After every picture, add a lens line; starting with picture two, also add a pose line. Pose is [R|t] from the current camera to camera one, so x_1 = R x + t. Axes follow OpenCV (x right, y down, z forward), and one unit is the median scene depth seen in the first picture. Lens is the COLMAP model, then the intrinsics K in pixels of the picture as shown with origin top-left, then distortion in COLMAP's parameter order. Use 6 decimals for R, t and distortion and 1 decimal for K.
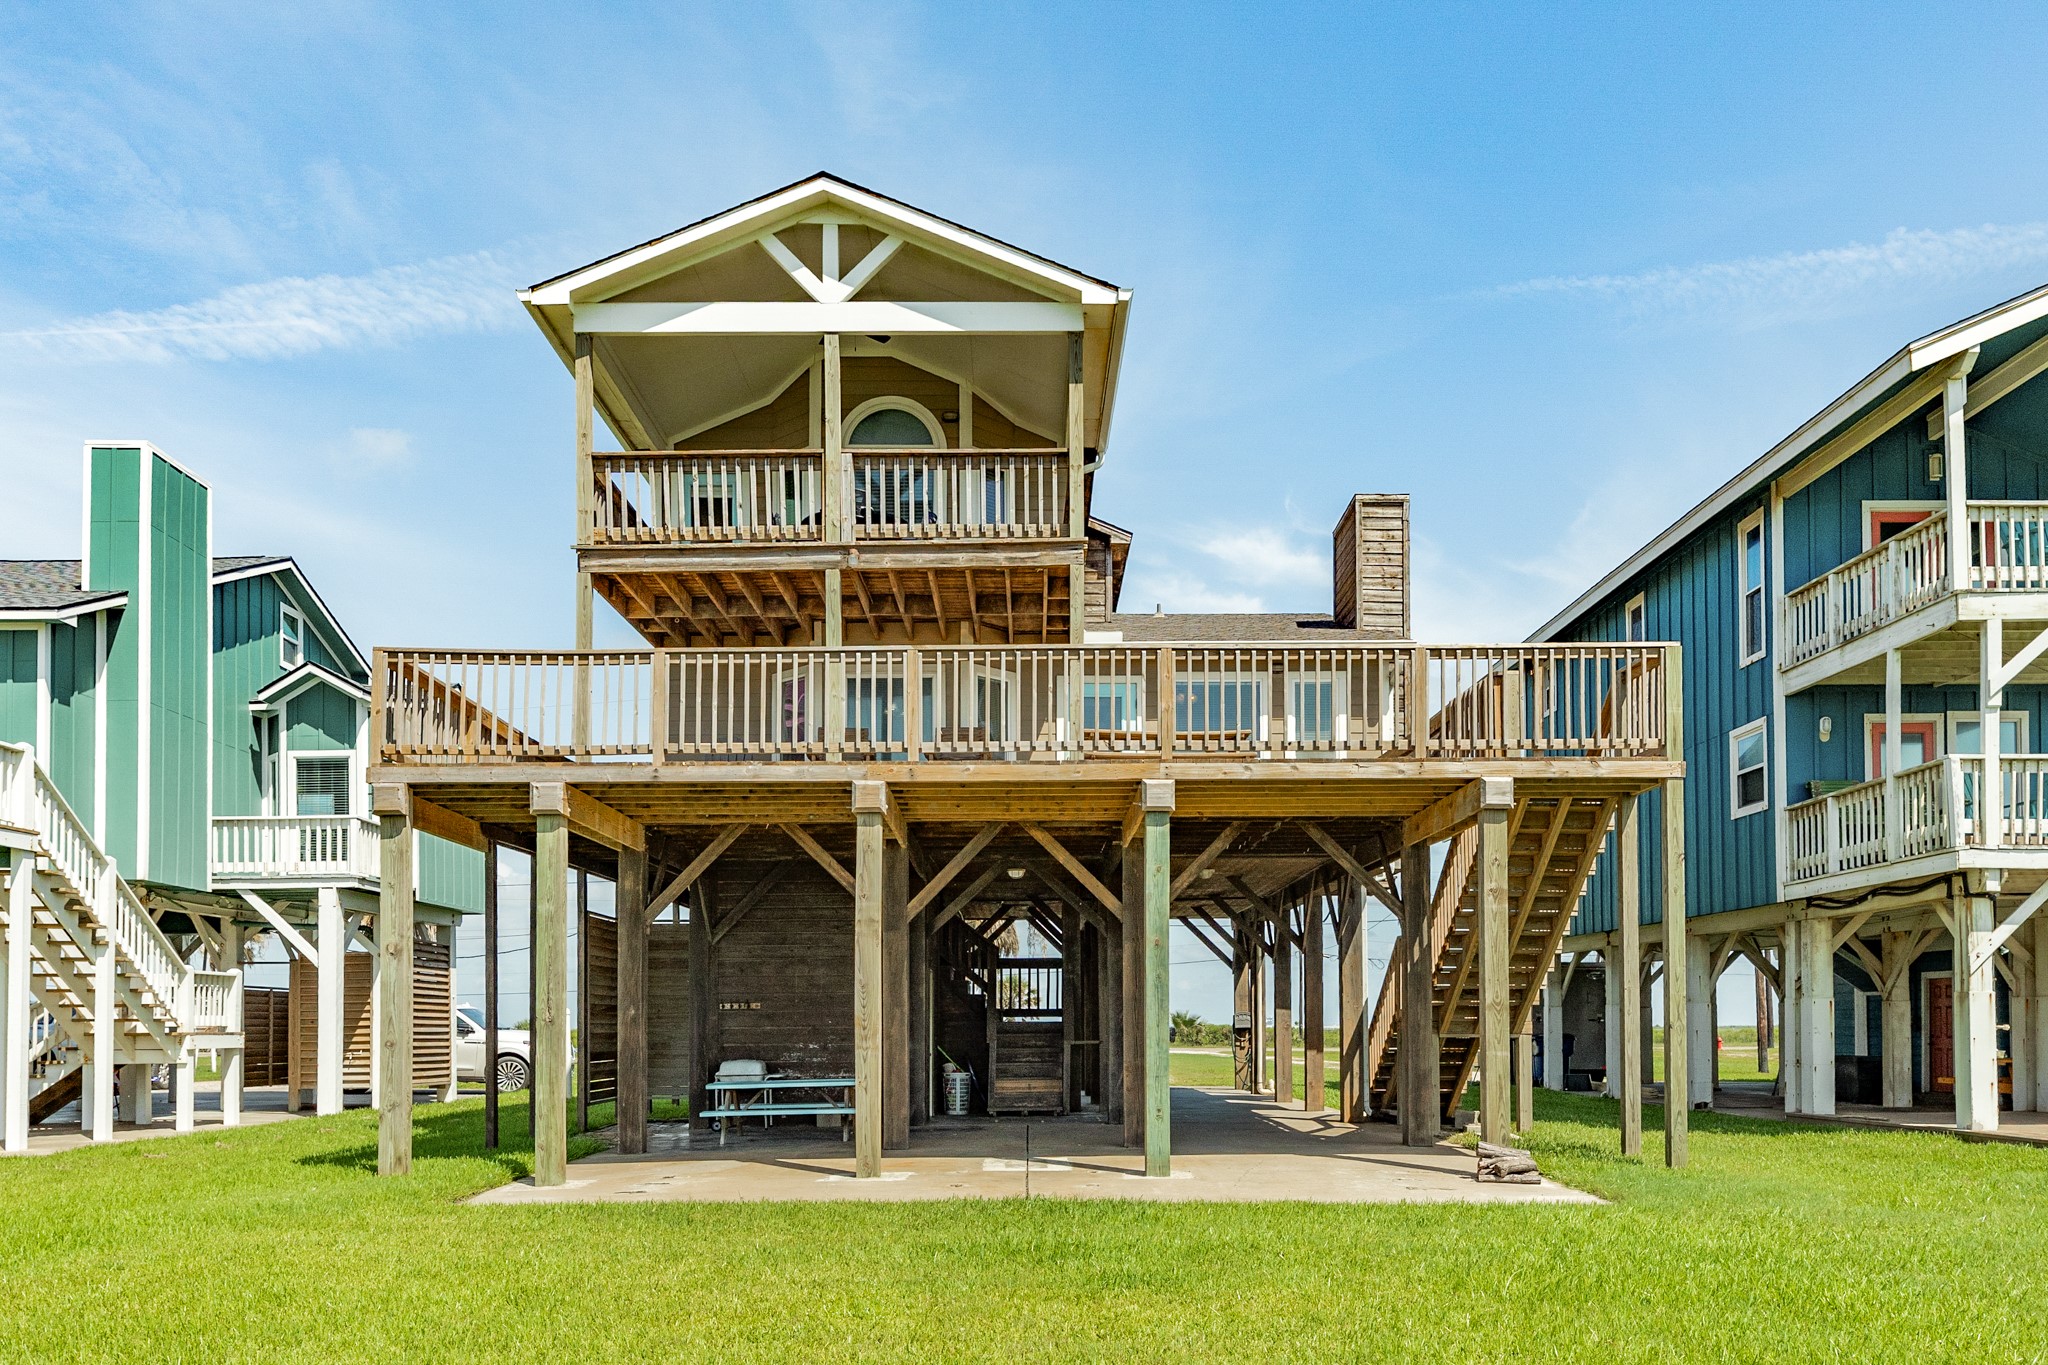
lens RADIAL K [[1211.5, 0, 1024.0], [0, 1211.5, 682.5], [0, 0, 1]] dist [0.000953, 0.000047]
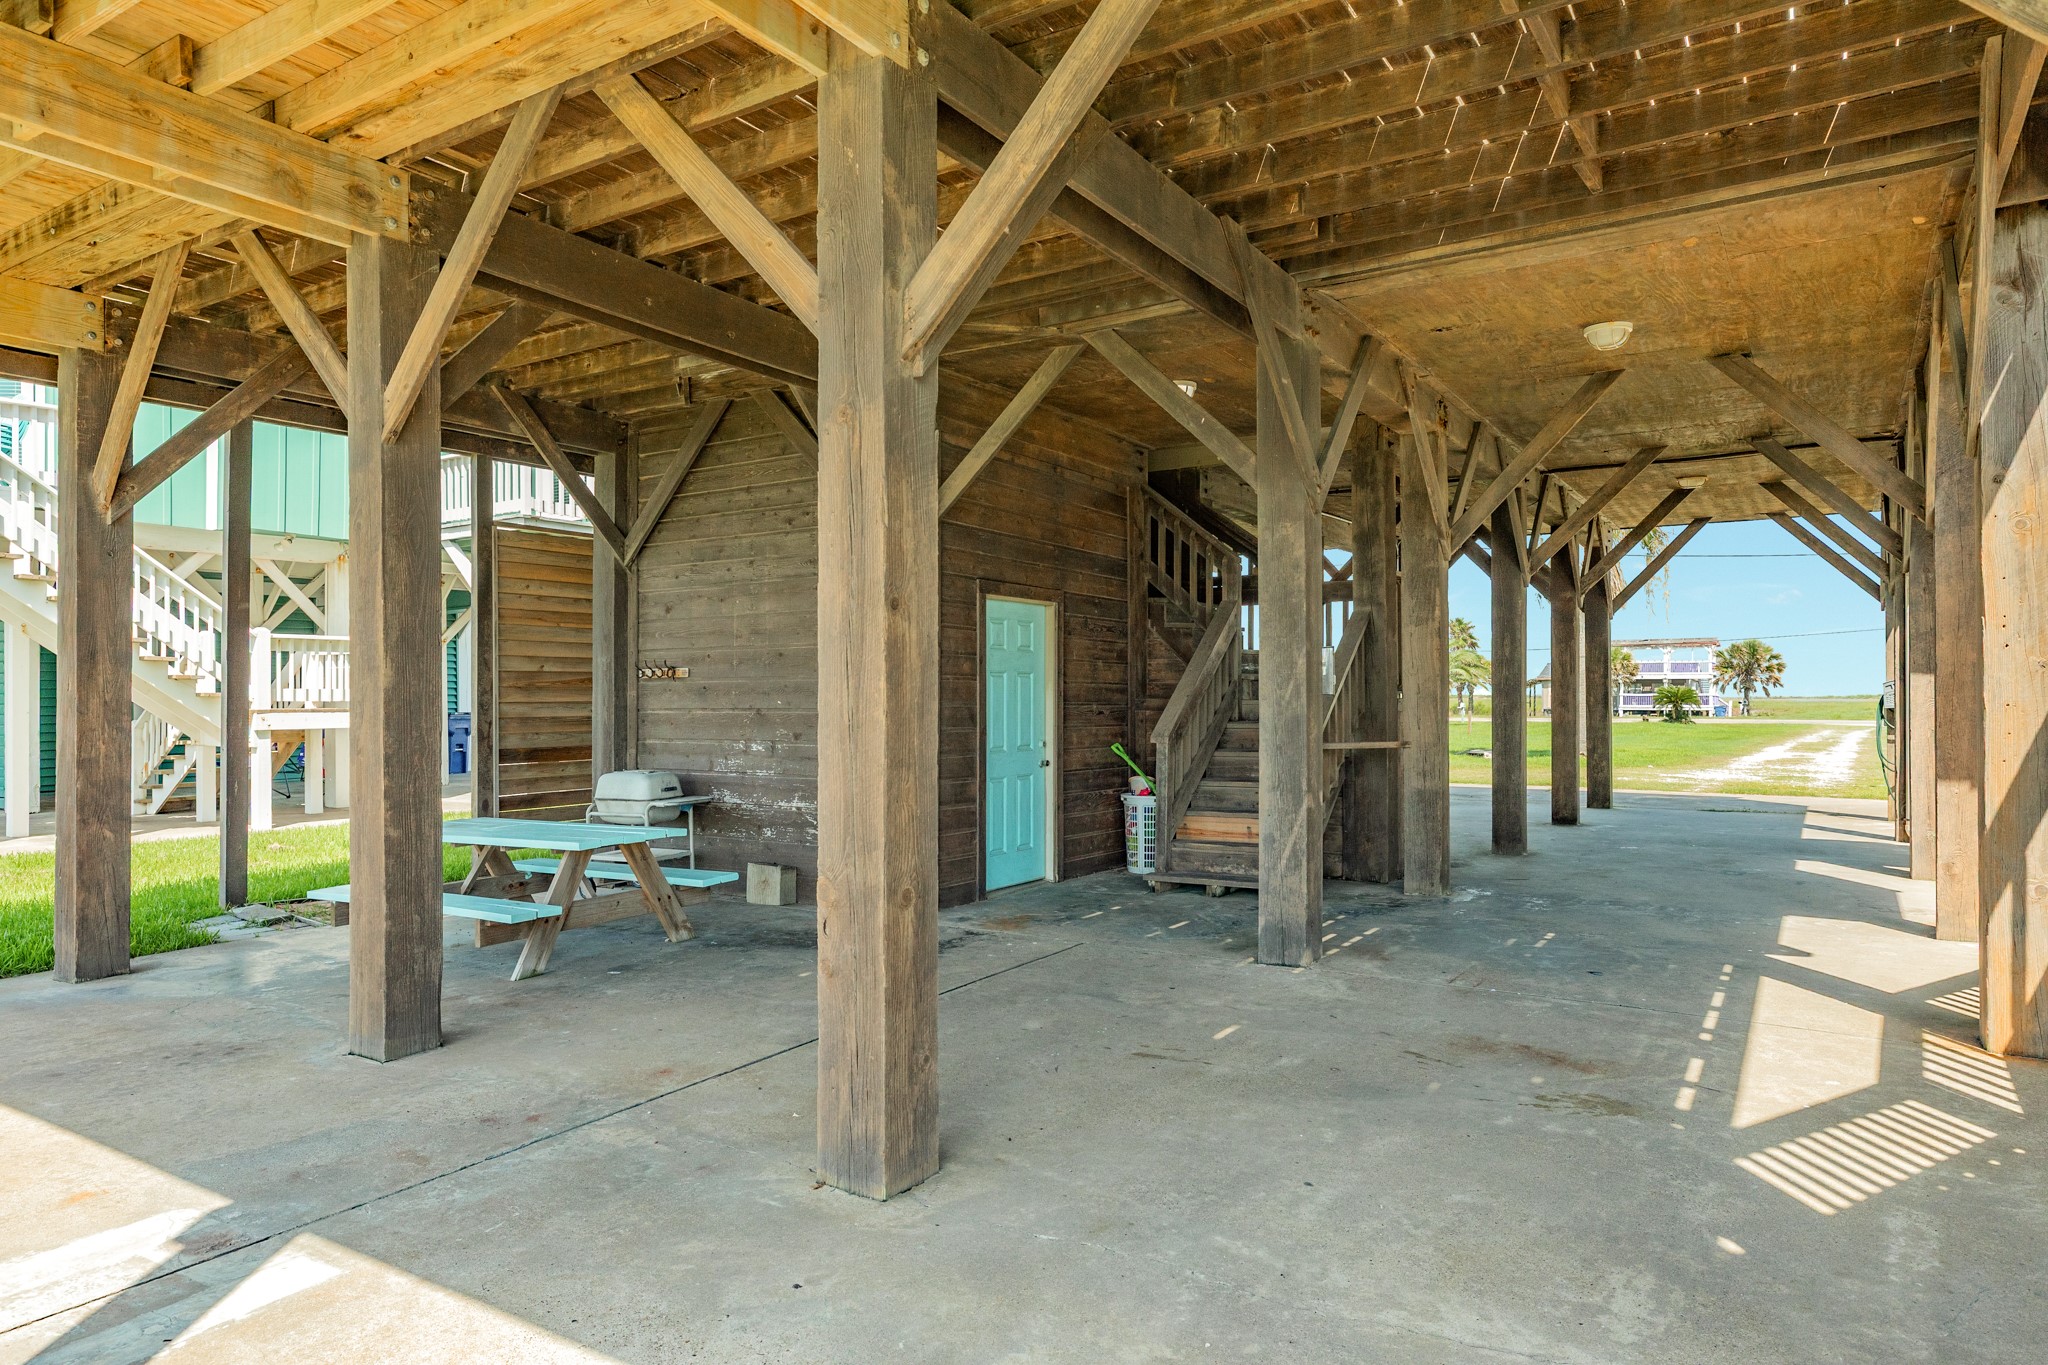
lens RADIAL K [[1238.1, 0, 1024.0], [0, 1238.1, 682.5], [0, 0, 1]] dist [0.000920, 0.000061]
pose [[0.840821, -0.004330, -0.541295, 0.202920], [0.149397, 0.962986, 0.224363, 0.167748], [0.520288, -0.269518, 0.810346, 0.622474]]
